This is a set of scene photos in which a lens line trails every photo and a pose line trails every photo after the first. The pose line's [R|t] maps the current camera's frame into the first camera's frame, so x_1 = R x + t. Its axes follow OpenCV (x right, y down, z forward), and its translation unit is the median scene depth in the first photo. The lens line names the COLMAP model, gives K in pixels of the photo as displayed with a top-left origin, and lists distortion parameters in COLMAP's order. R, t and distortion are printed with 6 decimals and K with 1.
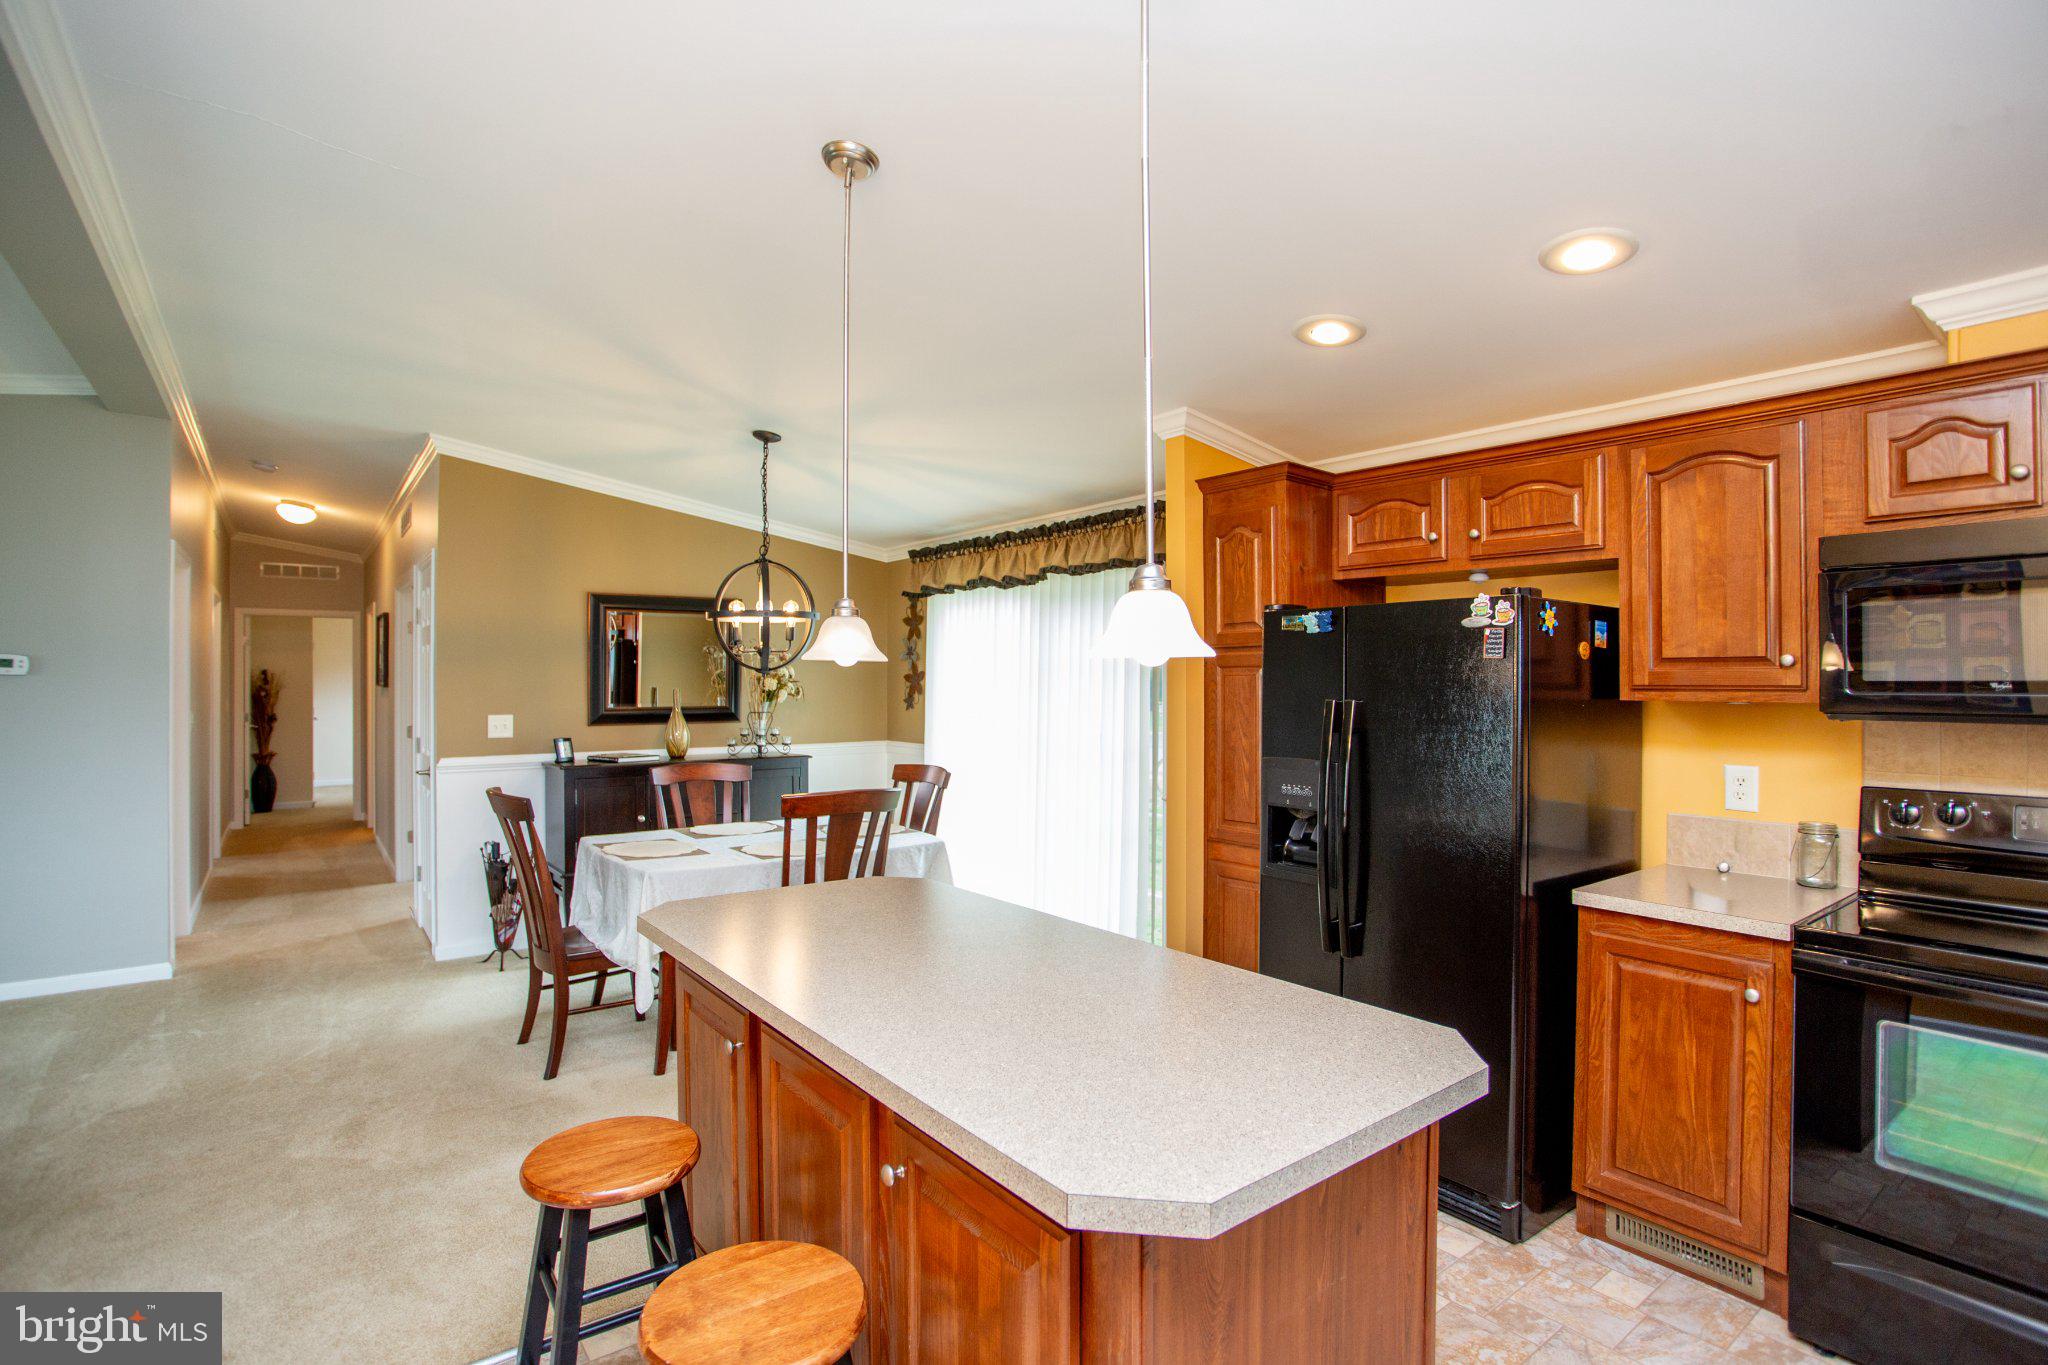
lens RADIAL K [[988.0, 0, 1014.4], [0, 988.0, 679.6], [0, 0, 1]] dist [-0.082117, 0.033411]
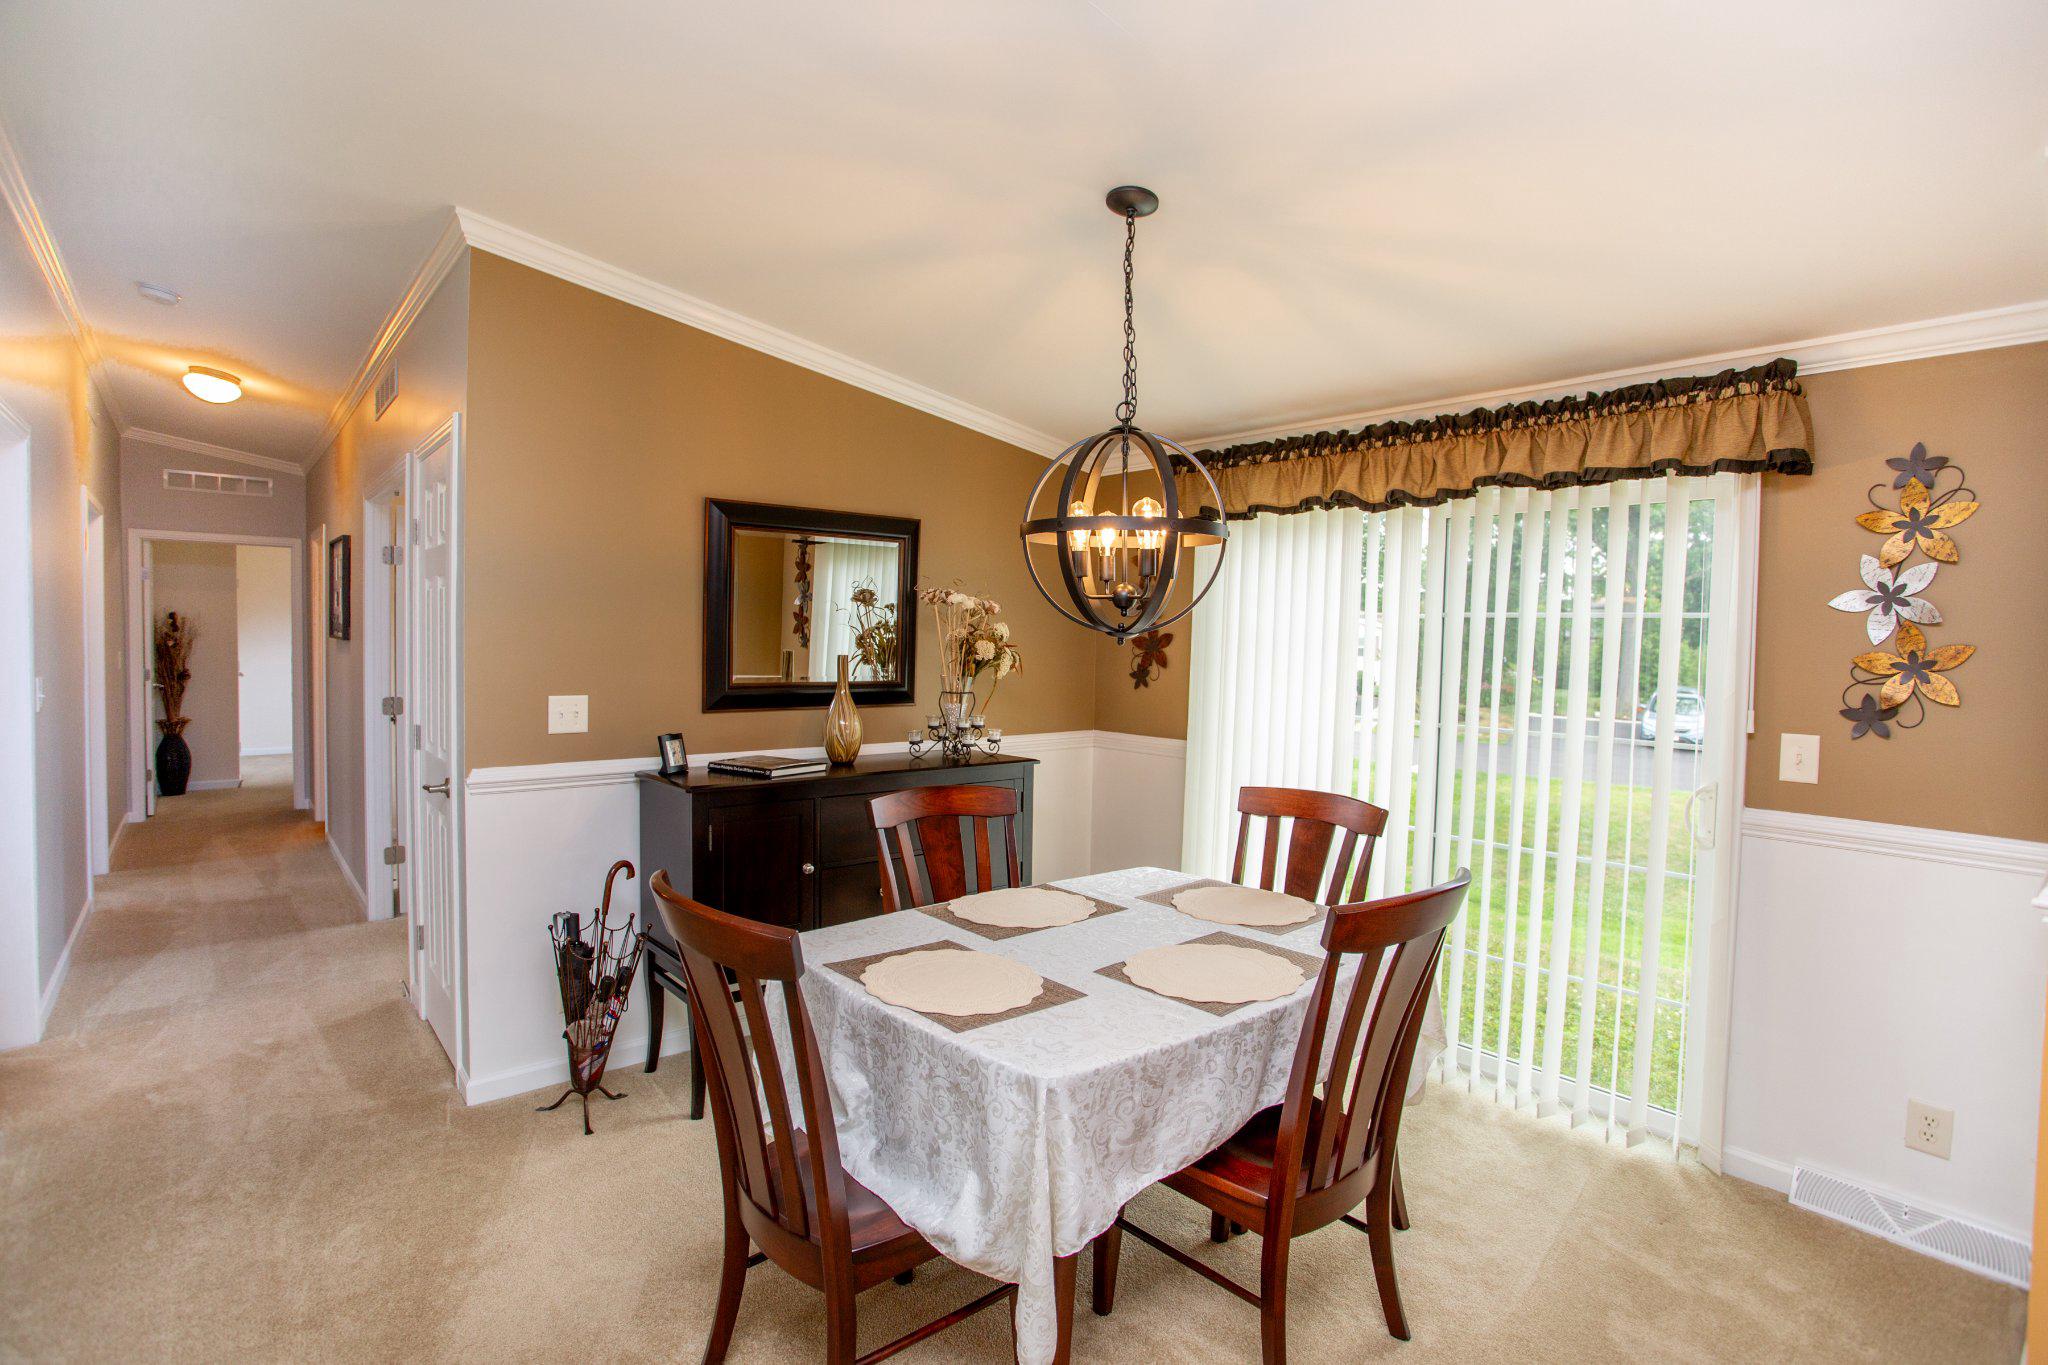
lens RADIAL K [[988.0, 0, 1014.4], [0, 988.0, 679.6], [0, 0, 1]] dist [-0.082117, 0.033411]
pose [[0.998348, 0.017742, 0.054651, -0.487448], [-0.020134, 0.998850, 0.043523, -0.008789], [-0.053816, -0.044551, 0.997557, 0.647651]]
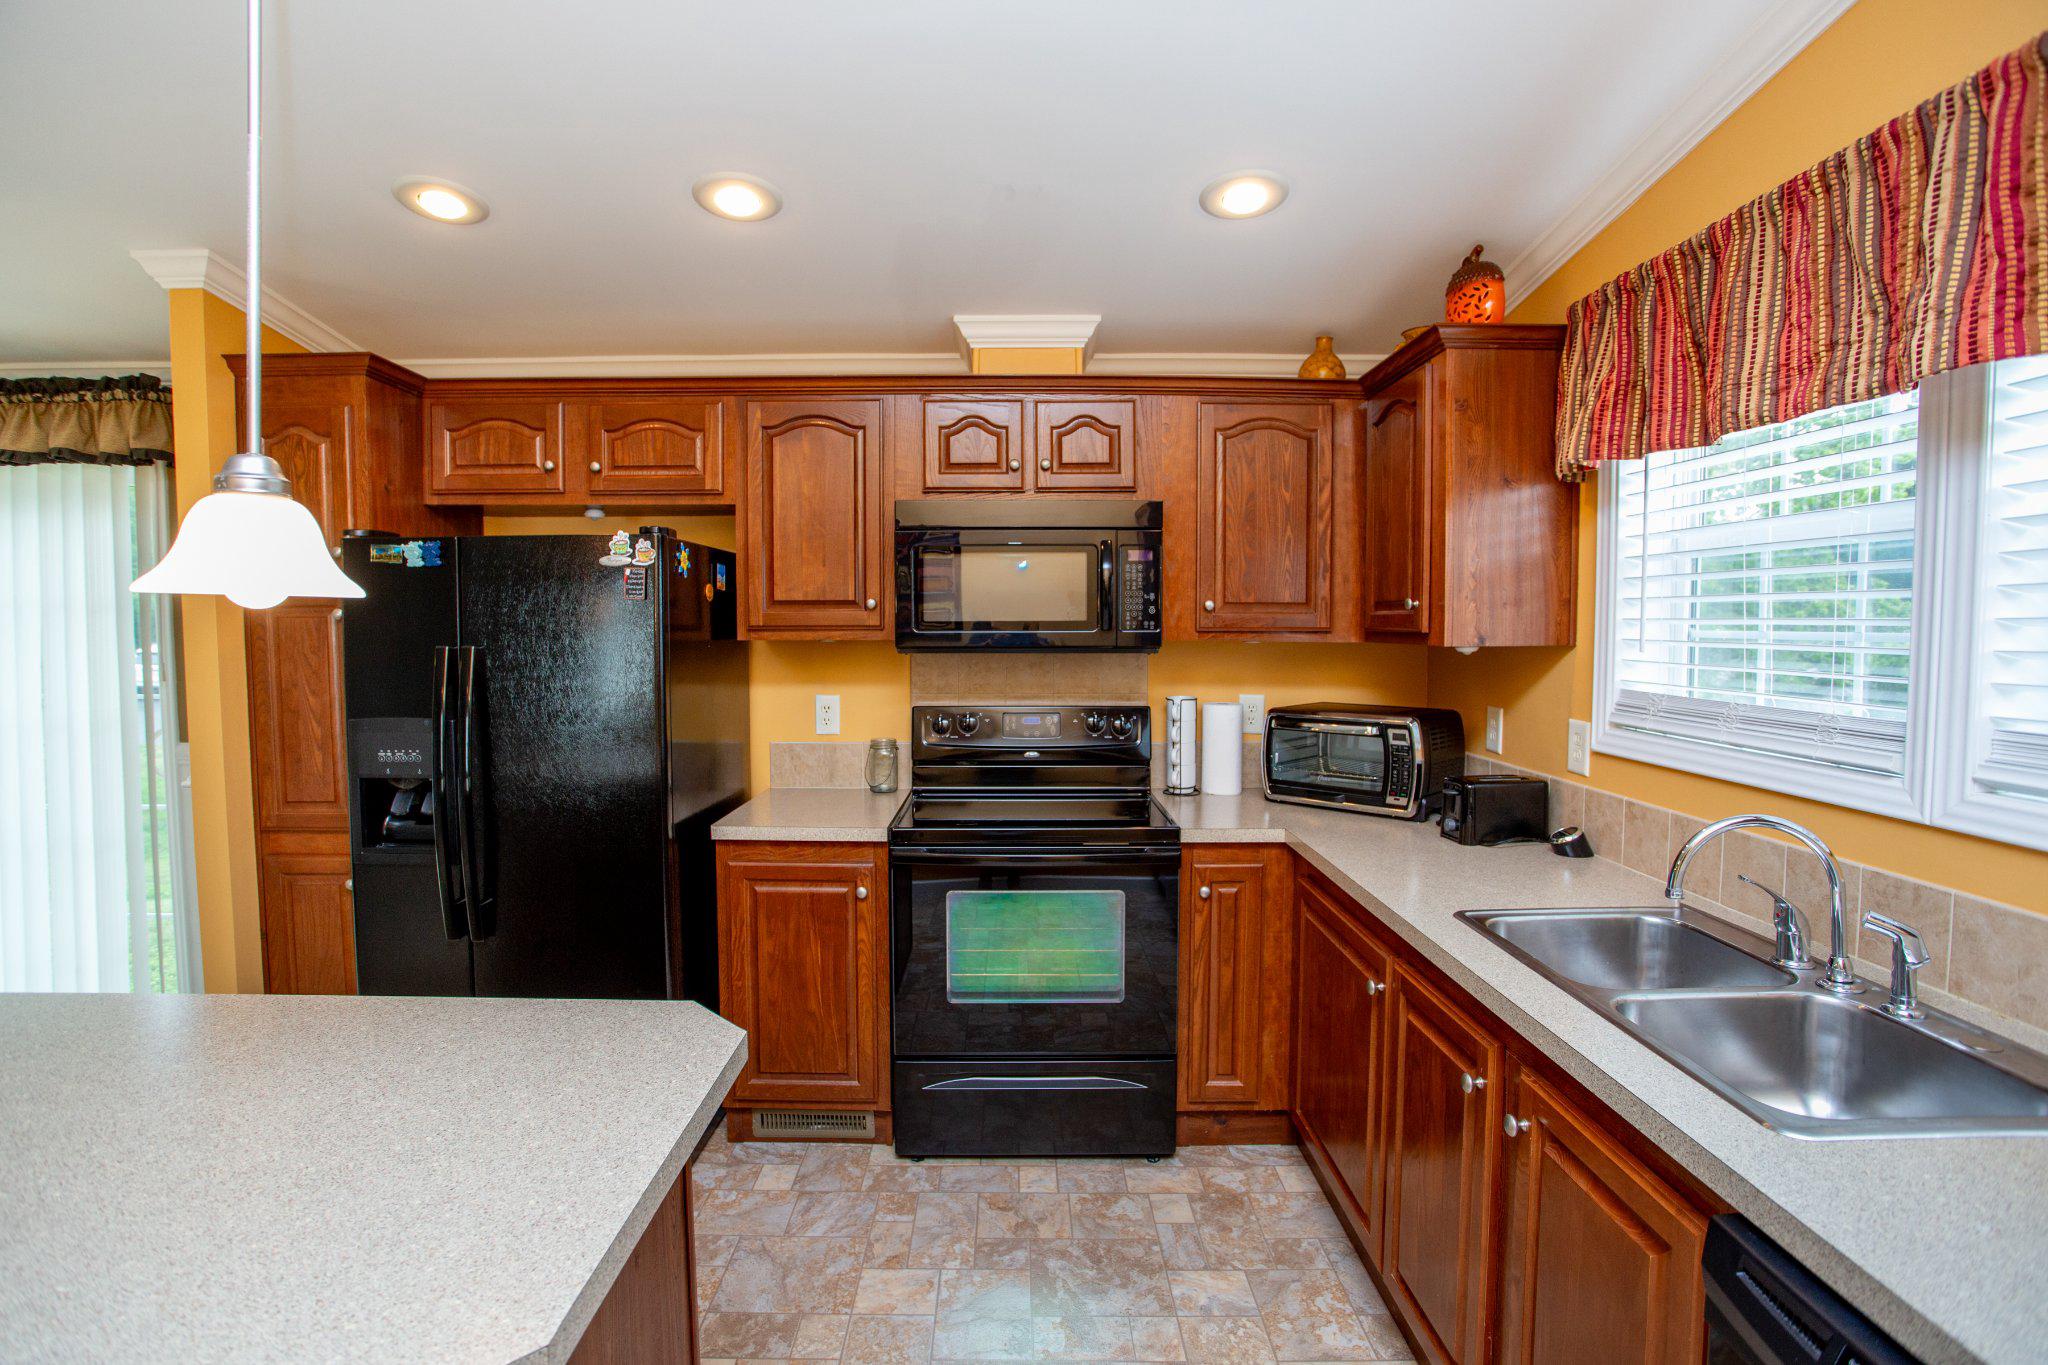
lens RADIAL K [[988.0, 0, 1014.4], [0, 988.0, 679.6], [0, 0, 1]] dist [-0.082117, 0.033411]
pose [[0.602782, -0.050131, 0.796329, -0.041492], [0.000395, 0.998043, 0.062529, -0.002485], [-0.797905, -0.037377, 0.601623, 0.095512]]
